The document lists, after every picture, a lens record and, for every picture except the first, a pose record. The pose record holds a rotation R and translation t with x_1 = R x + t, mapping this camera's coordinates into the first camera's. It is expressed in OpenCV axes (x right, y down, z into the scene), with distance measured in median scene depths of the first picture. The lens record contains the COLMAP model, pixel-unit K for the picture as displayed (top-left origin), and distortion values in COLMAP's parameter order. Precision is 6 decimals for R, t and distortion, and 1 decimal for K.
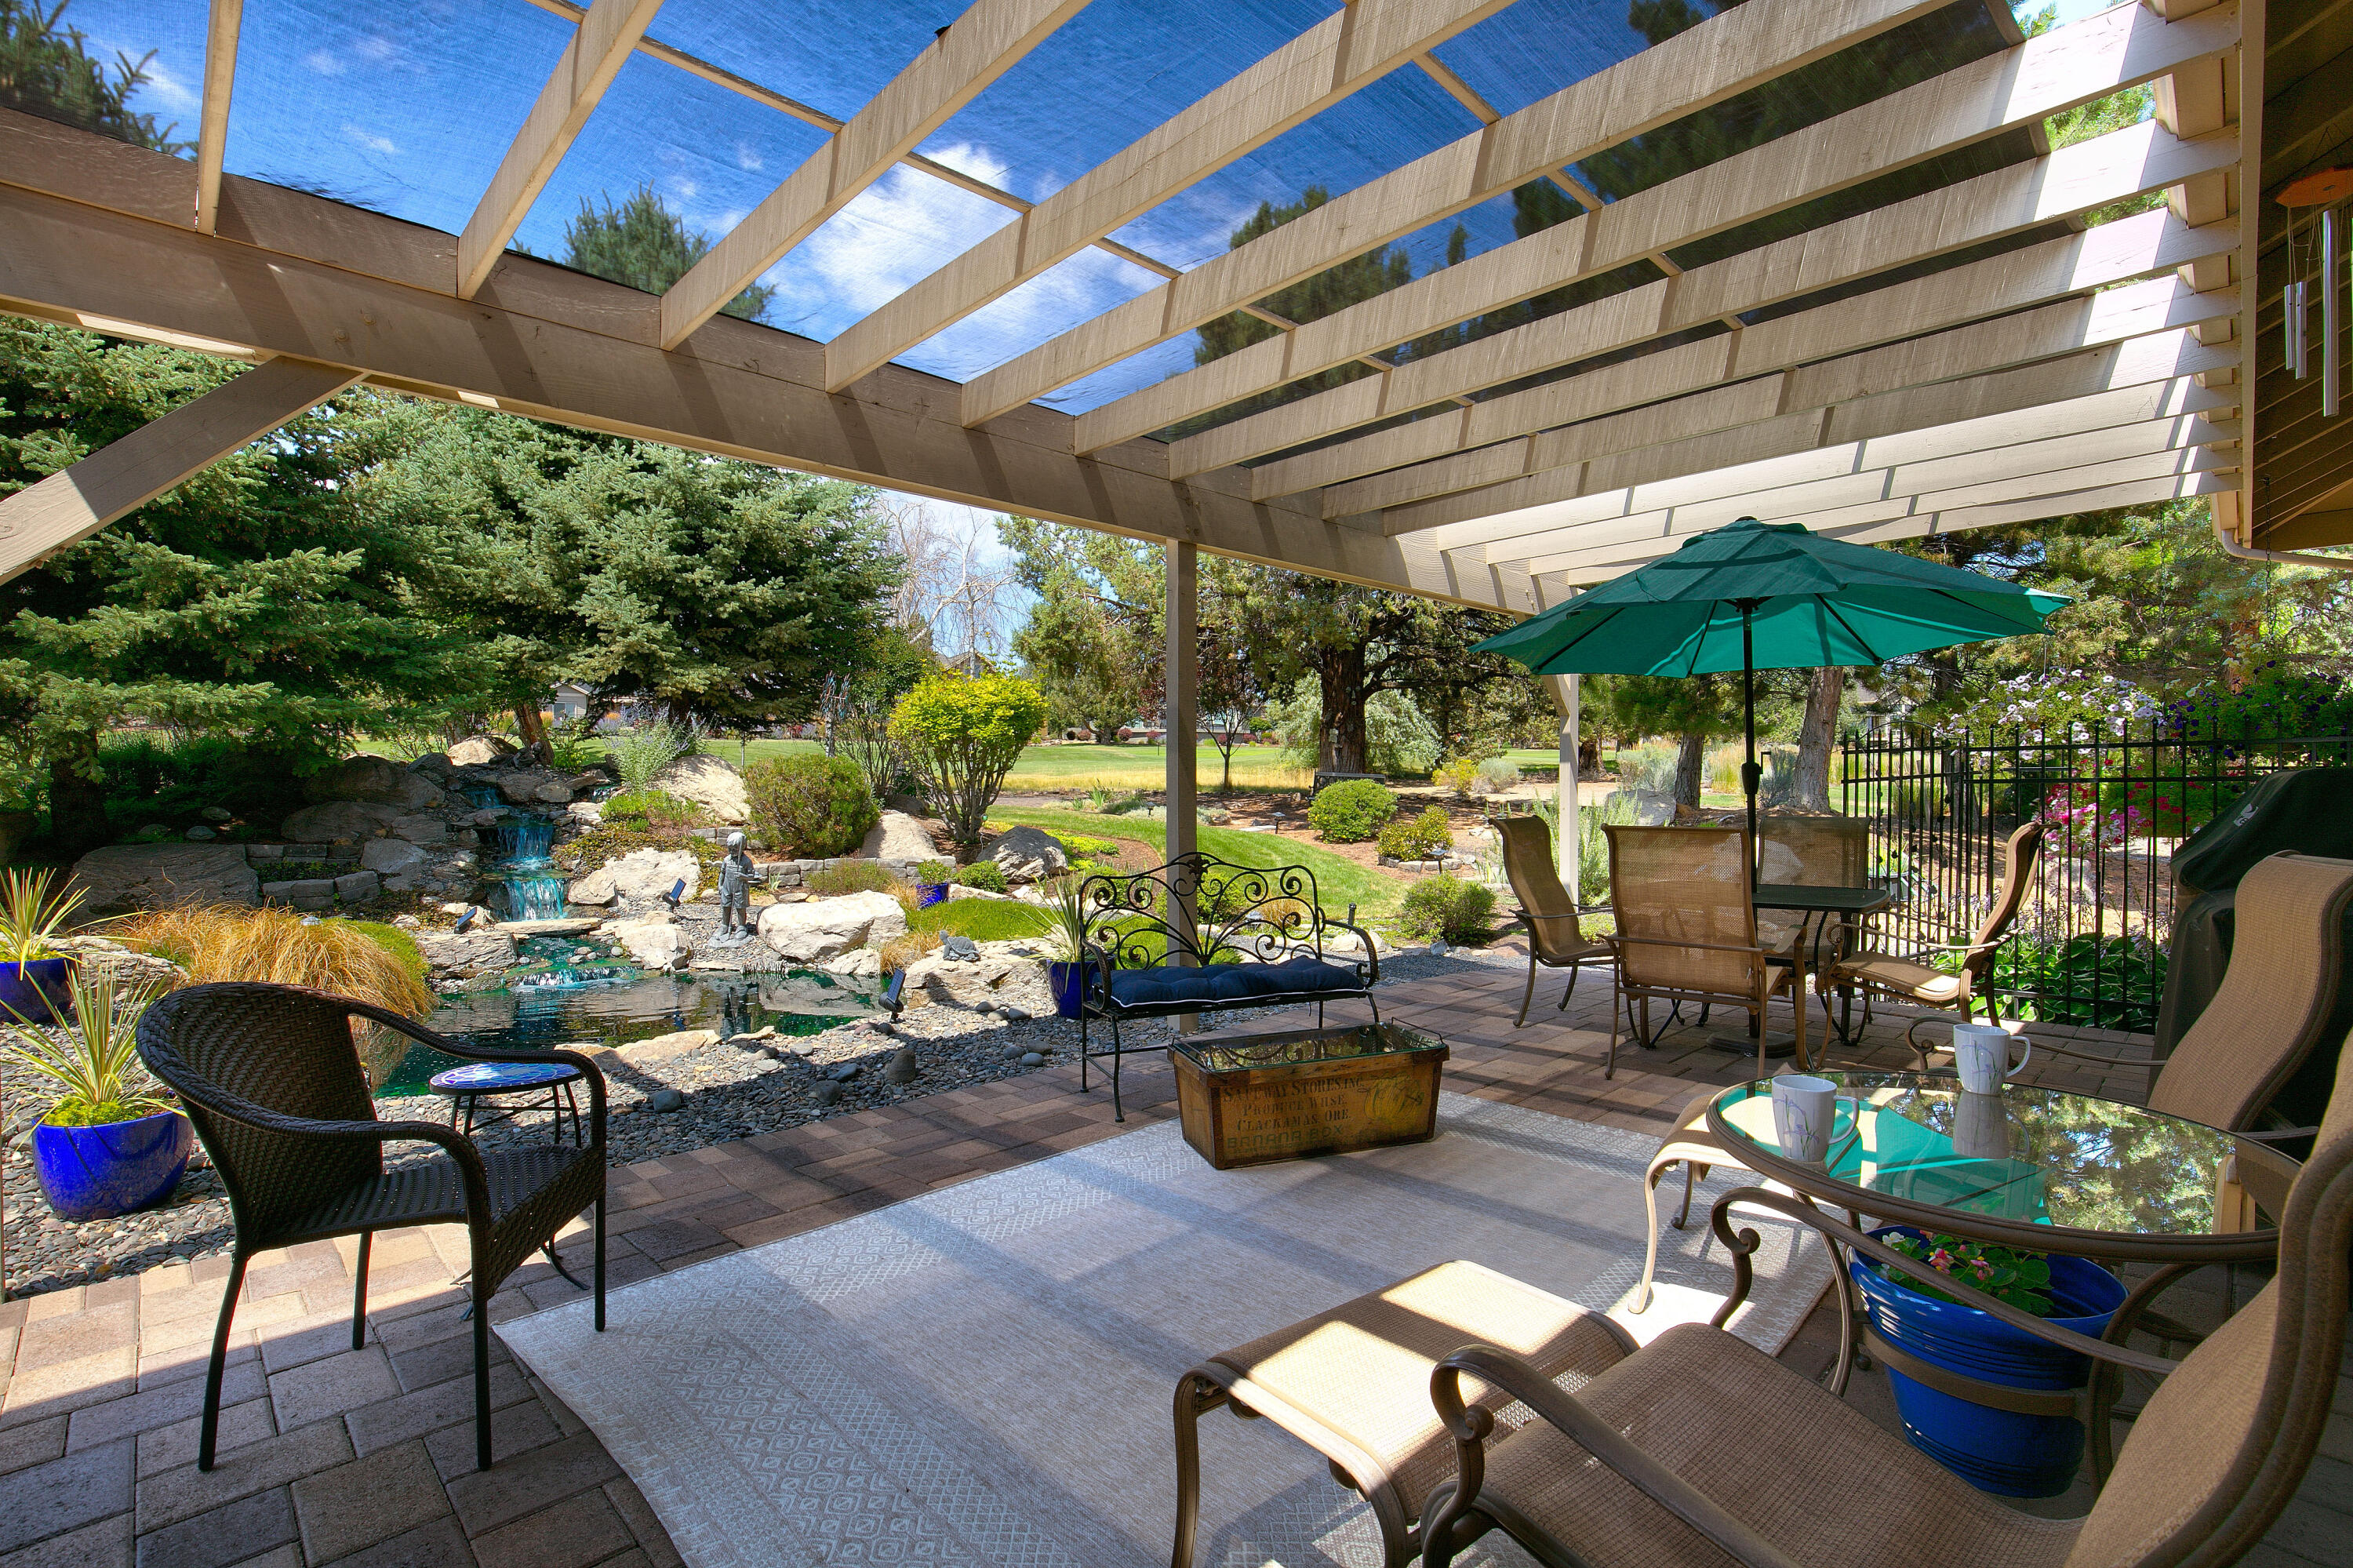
lens RADIAL K [[1071.9, 0, 1162.6], [0, 1071.9, 800.7], [0, 0, 1]] dist [-0.029195, -0.000815]
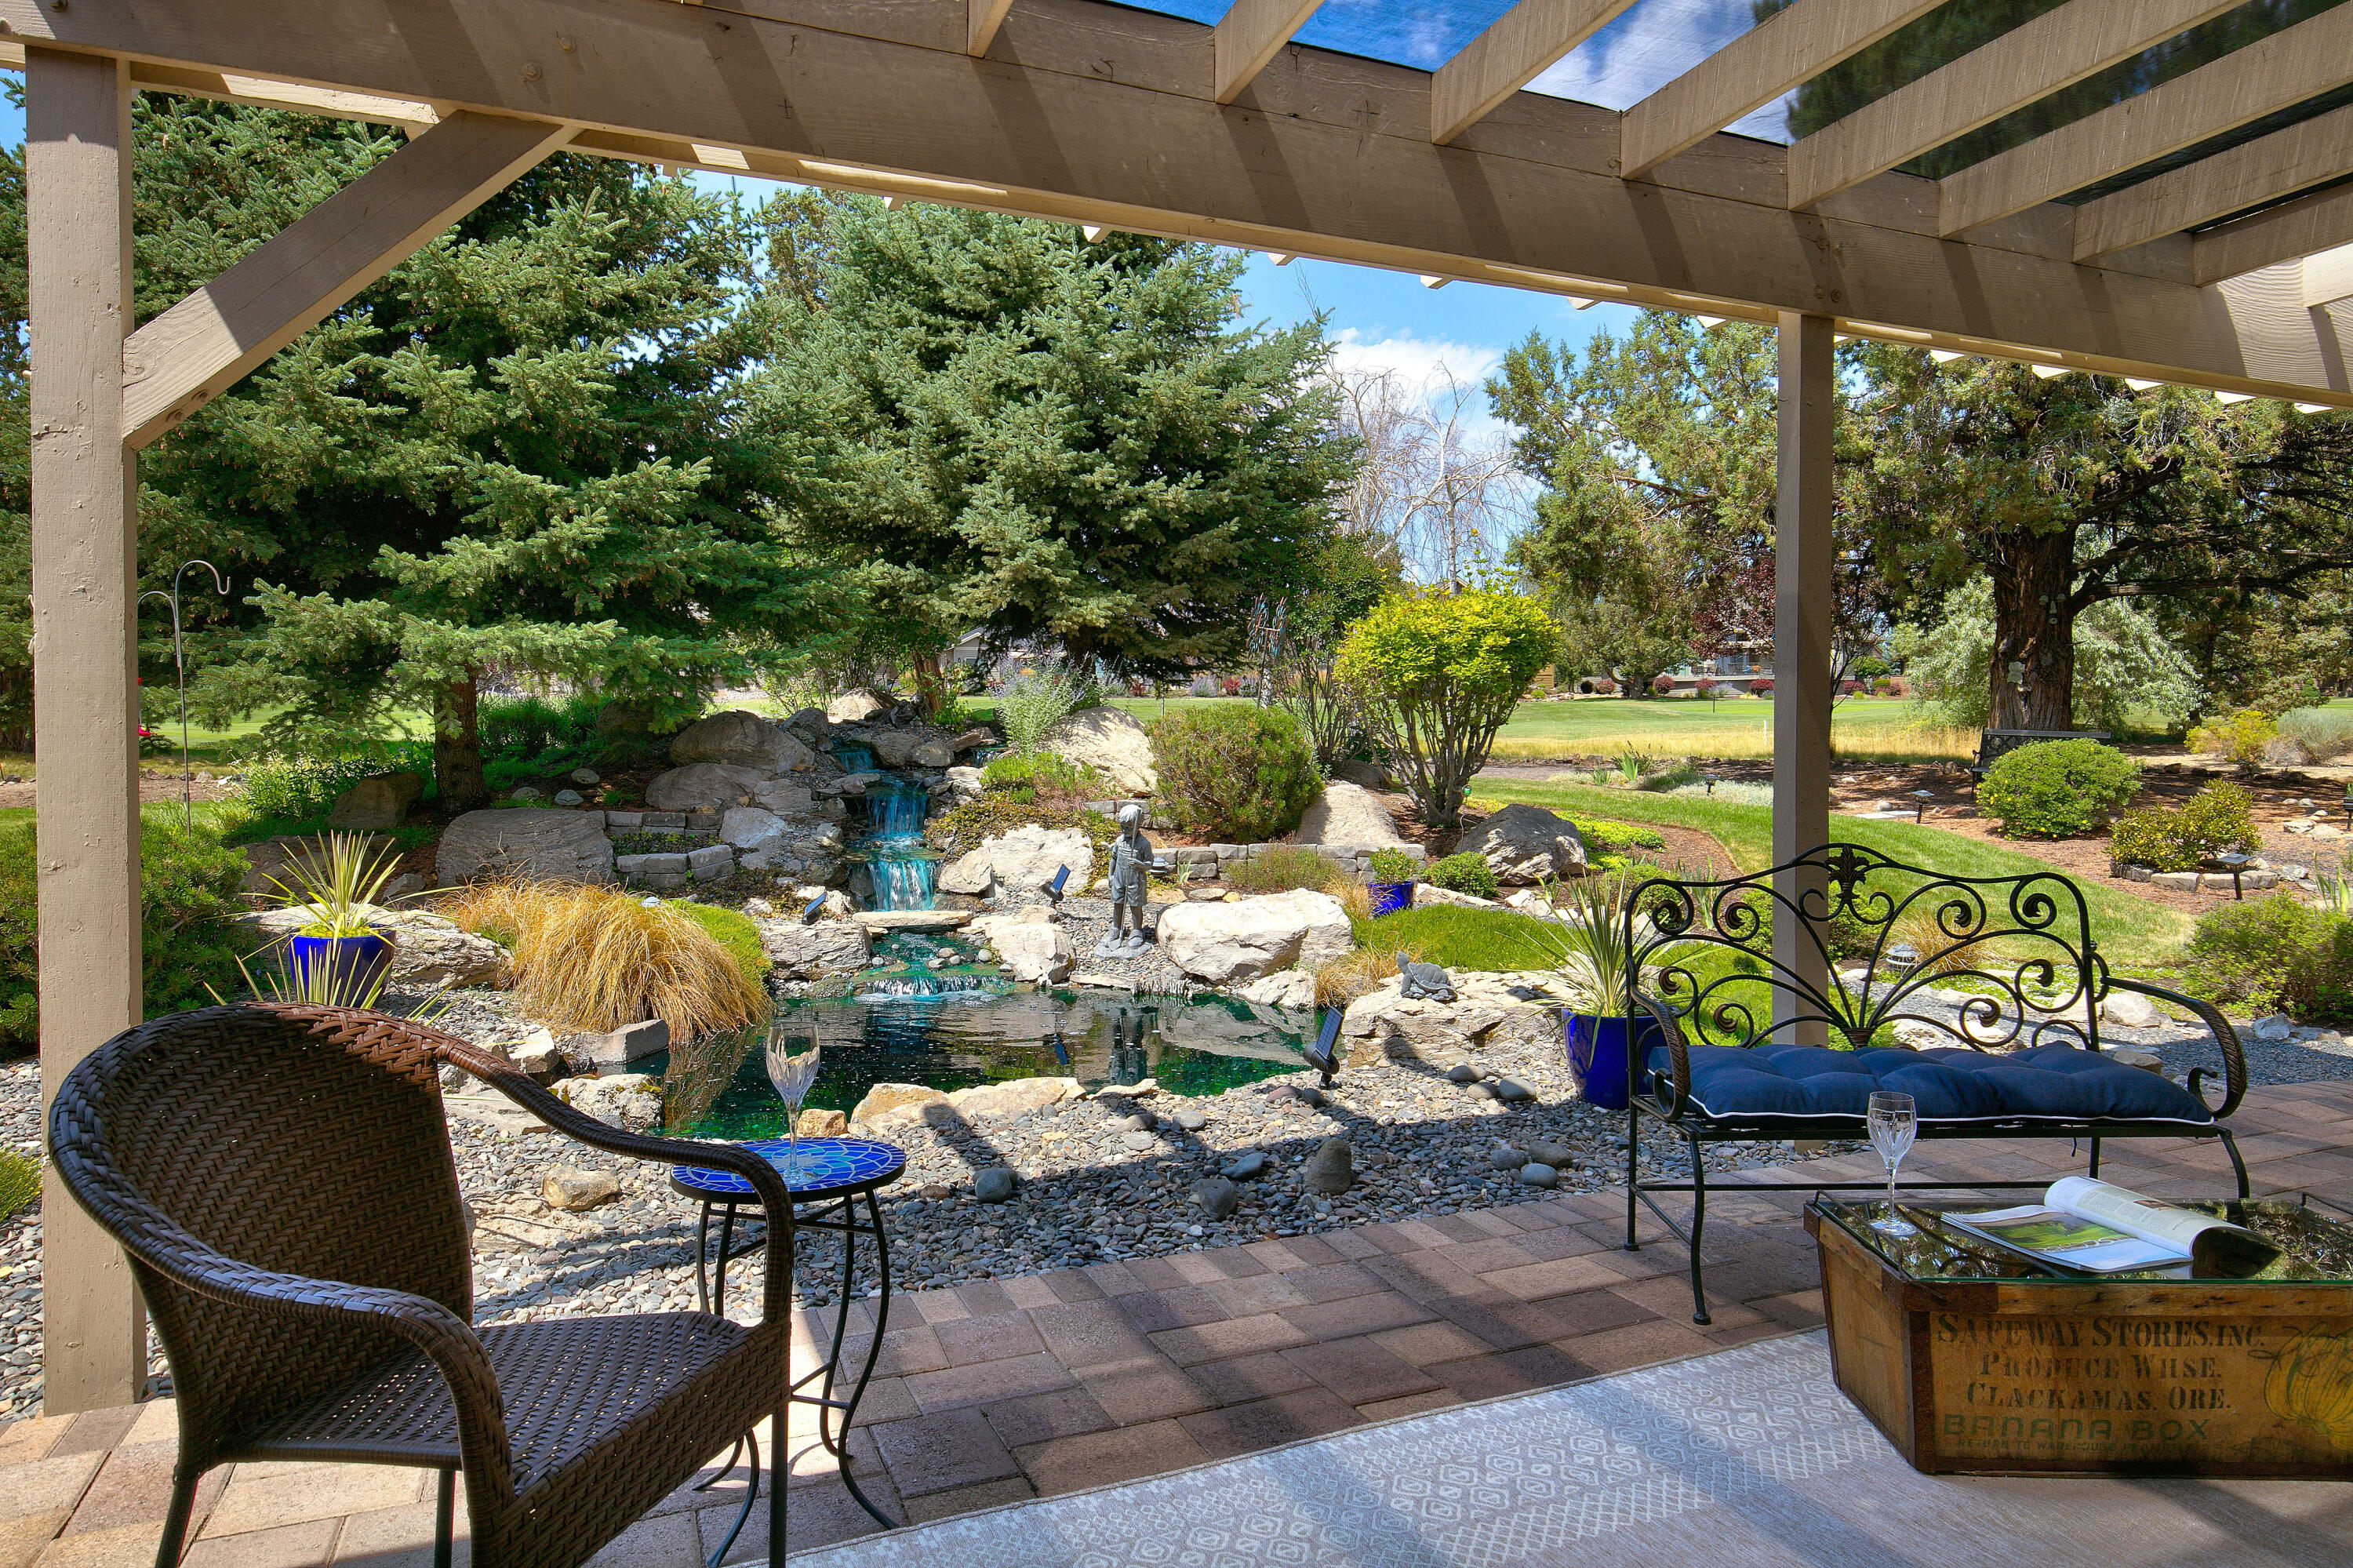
lens RADIAL K [[1384.8, 0, 1169.9], [0, 1384.8, 790.7], [0, 0, 1]] dist [-0.007212, -0.001497]
pose [[0.929785, 0.011144, -0.367934, -0.014086], [-0.007016, 0.999897, 0.012557, 0.006202], [0.368036, -0.009094, 0.929767, 0.090117]]
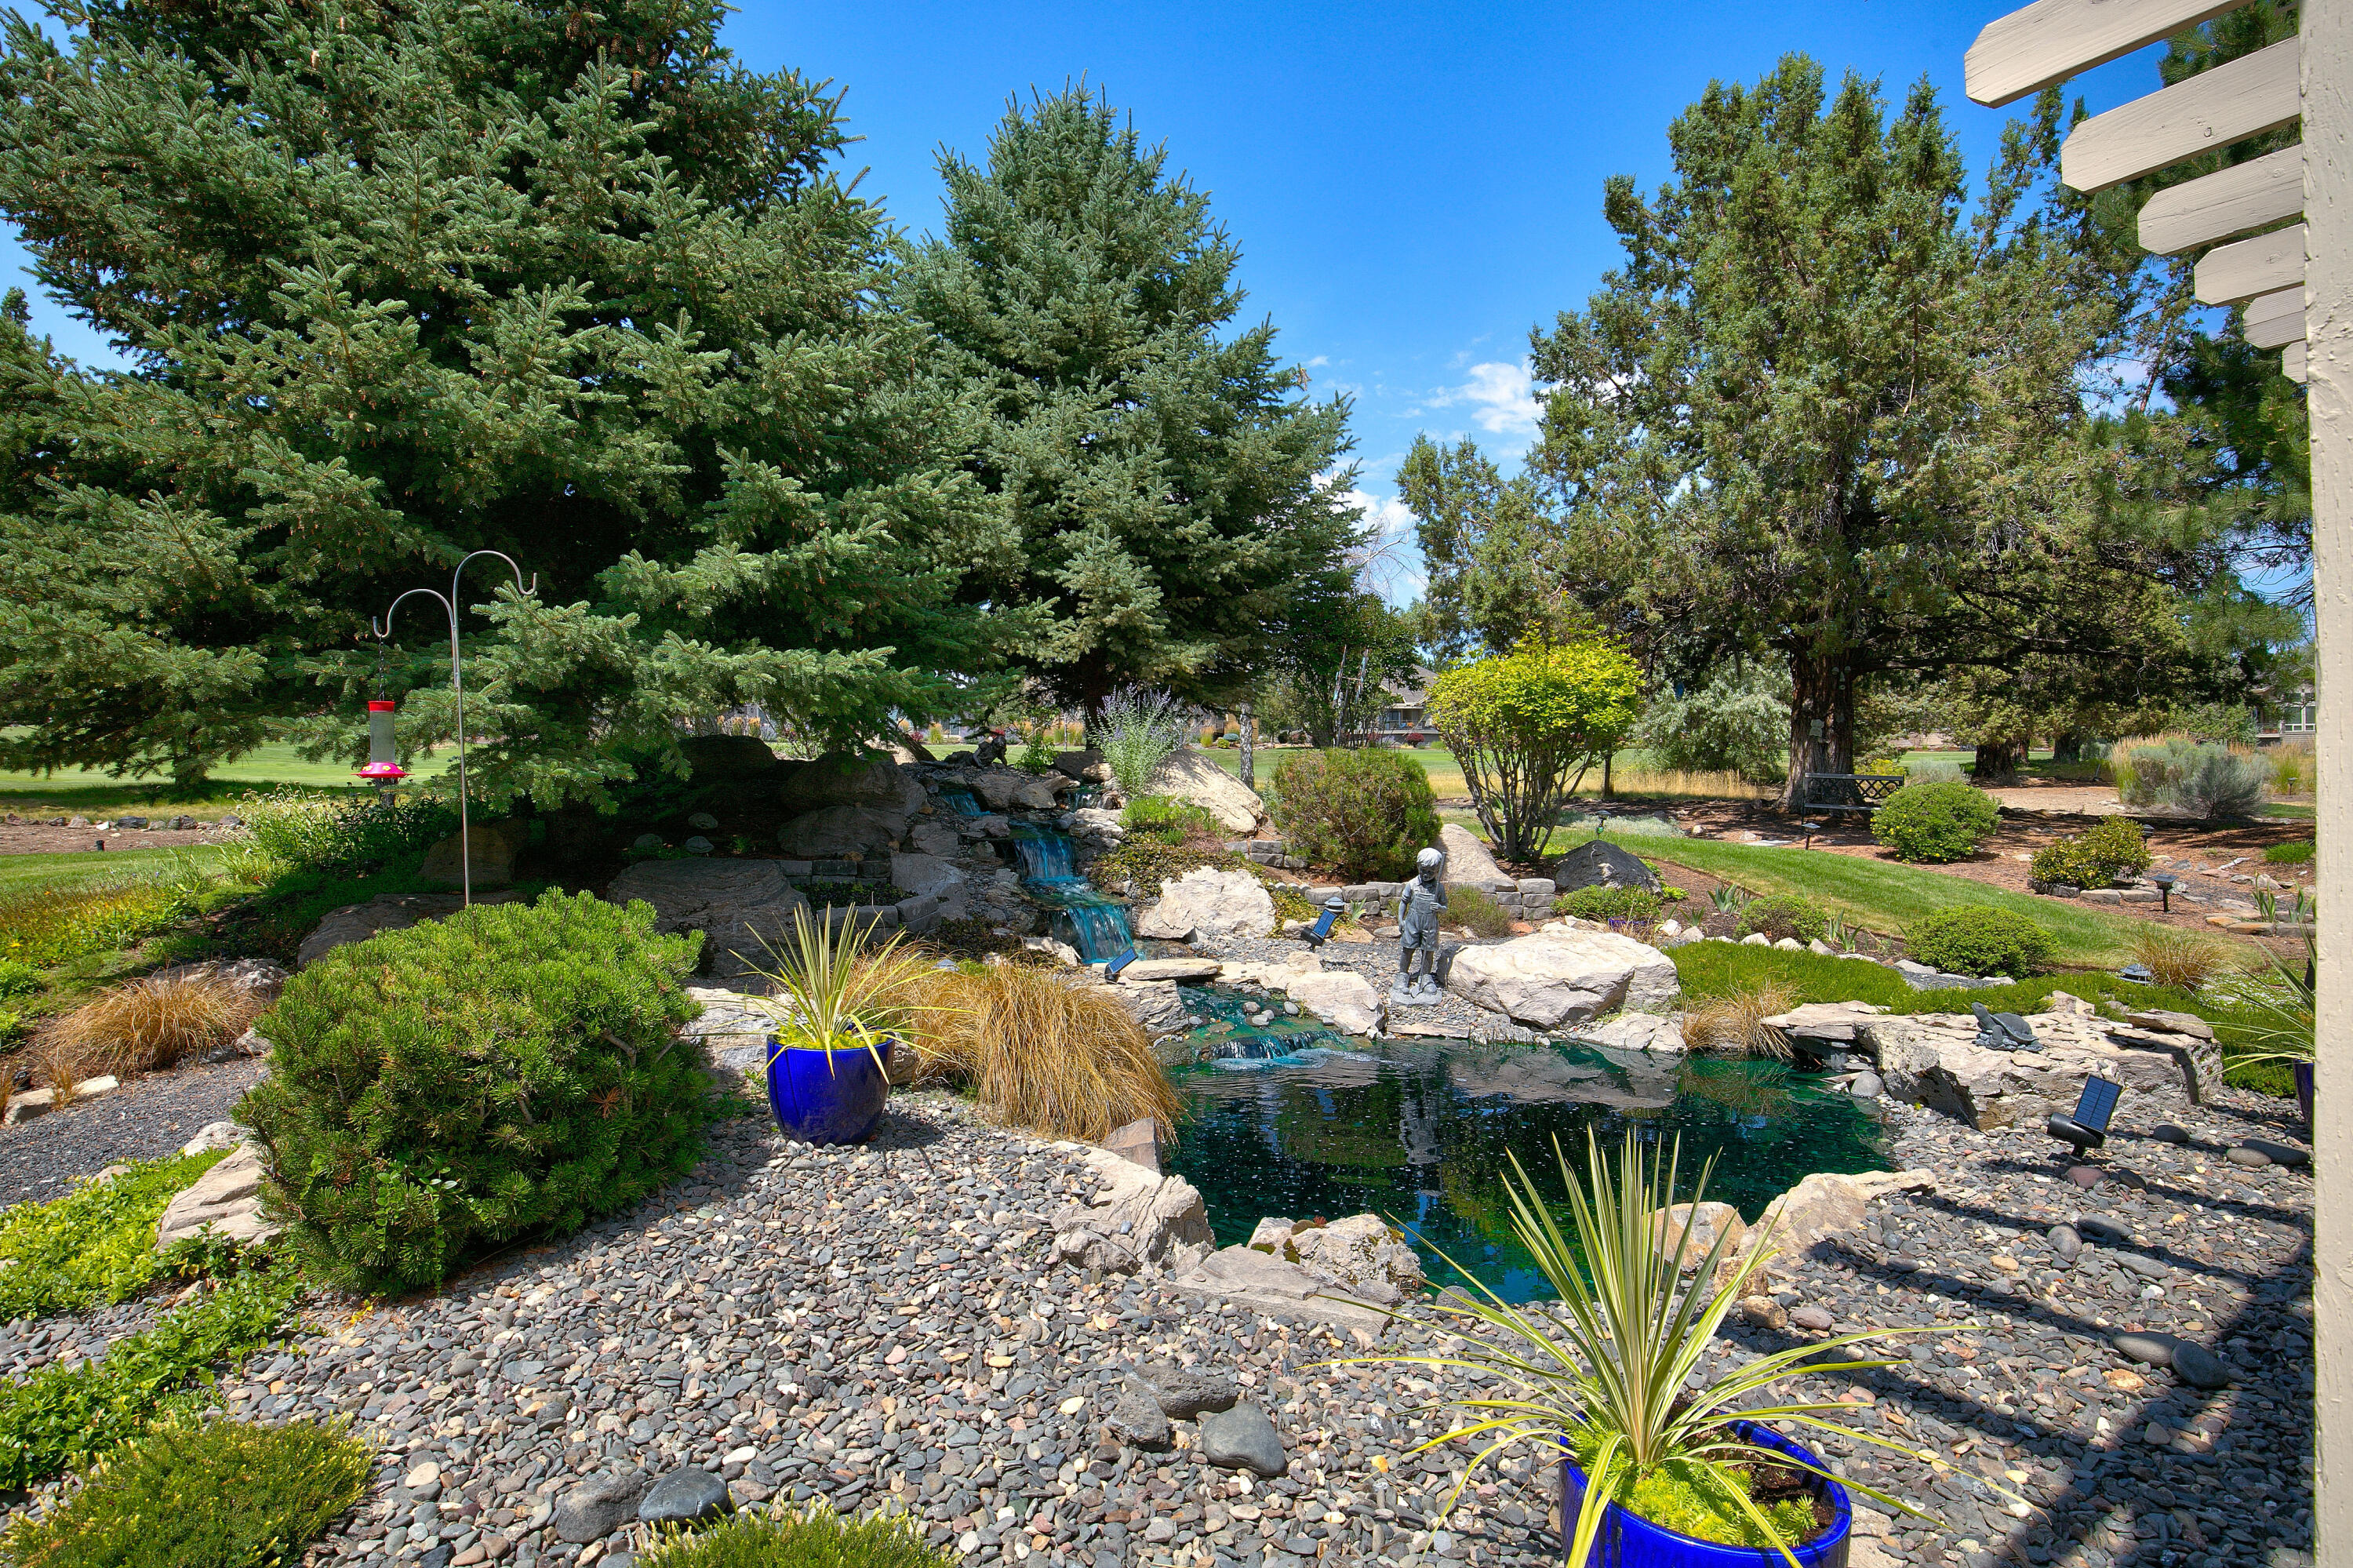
lens RADIAL K [[1157.8, 0, 1178.1], [0, 1157.8, 796.5], [0, 0, 1]] dist [-0.019166, 0.000000]
pose [[0.988821, 0.000225, -0.149111, -0.381588], [-0.001951, 0.999933, -0.011432, 0.002754], [0.149098, 0.011595, 0.988754, 0.153335]]
